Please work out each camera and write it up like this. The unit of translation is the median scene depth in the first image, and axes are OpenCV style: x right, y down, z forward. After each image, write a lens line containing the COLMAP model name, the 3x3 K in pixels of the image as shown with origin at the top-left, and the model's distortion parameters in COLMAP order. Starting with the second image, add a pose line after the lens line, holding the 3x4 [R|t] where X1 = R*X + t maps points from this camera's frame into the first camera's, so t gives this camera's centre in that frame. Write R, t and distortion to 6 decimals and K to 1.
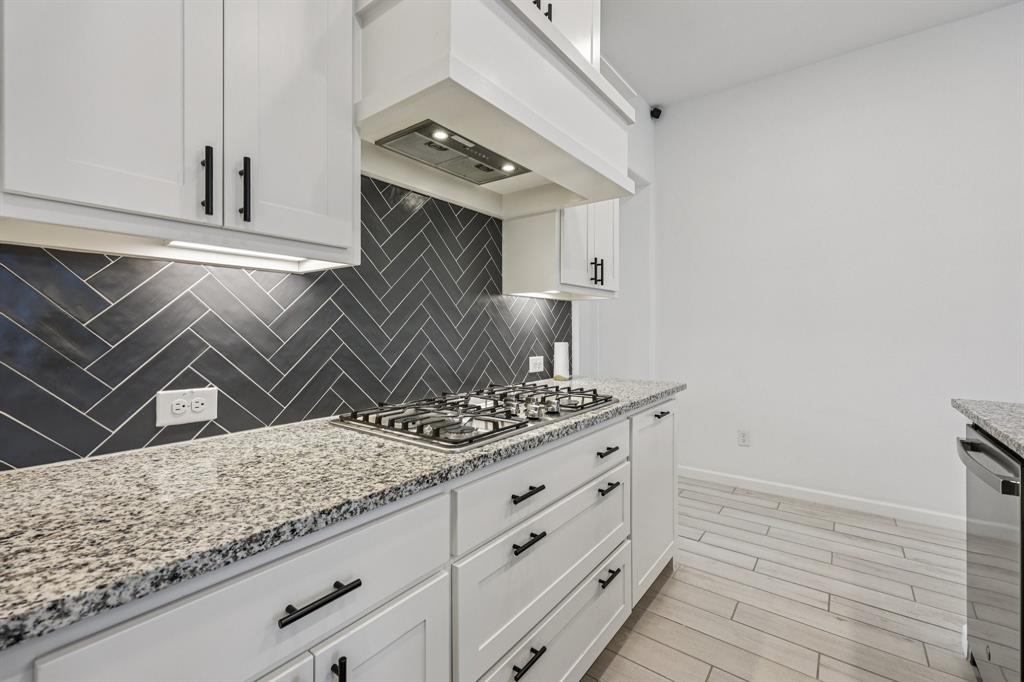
lens RADIAL K [[432.6, 0, 514.4], [0, 432.6, 339.5], [0, 0, 1]] dist [0.000169, -0.000054]
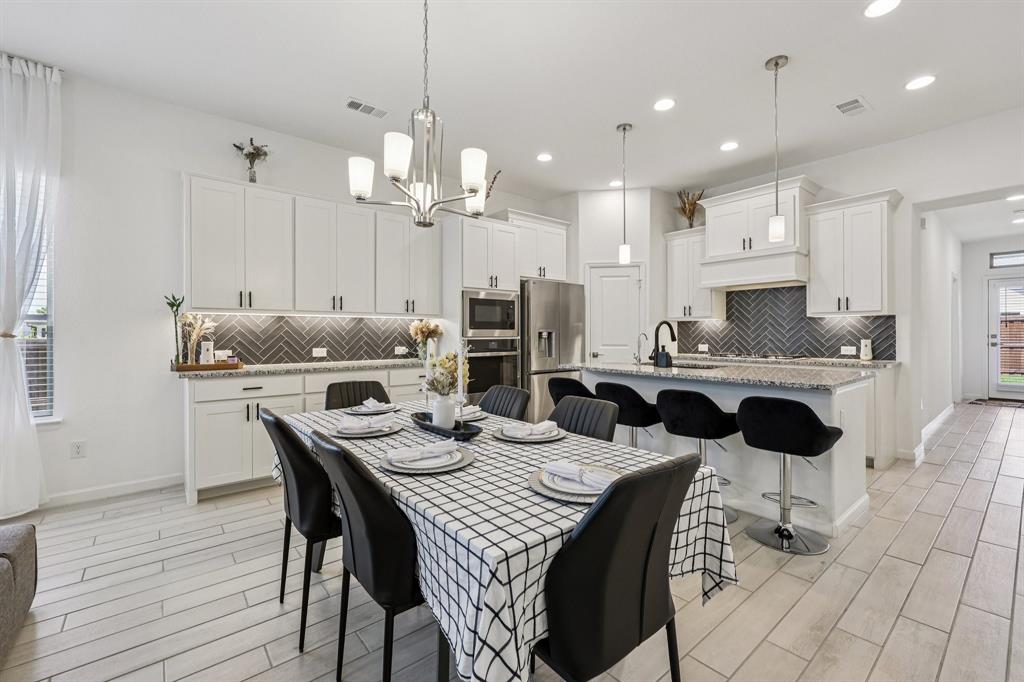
lens RADIAL K [[437.1, 0, 512.0], [0, 437.1, 334.5], [0, 0, 1]] dist [0.001848, 0.000647]
pose [[-0.225327, -0.000707, -0.974283, 3.411390], [-0.019744, 0.999798, 0.003841, 0.011933], [0.974083, 0.020102, -0.225296, -0.045108]]
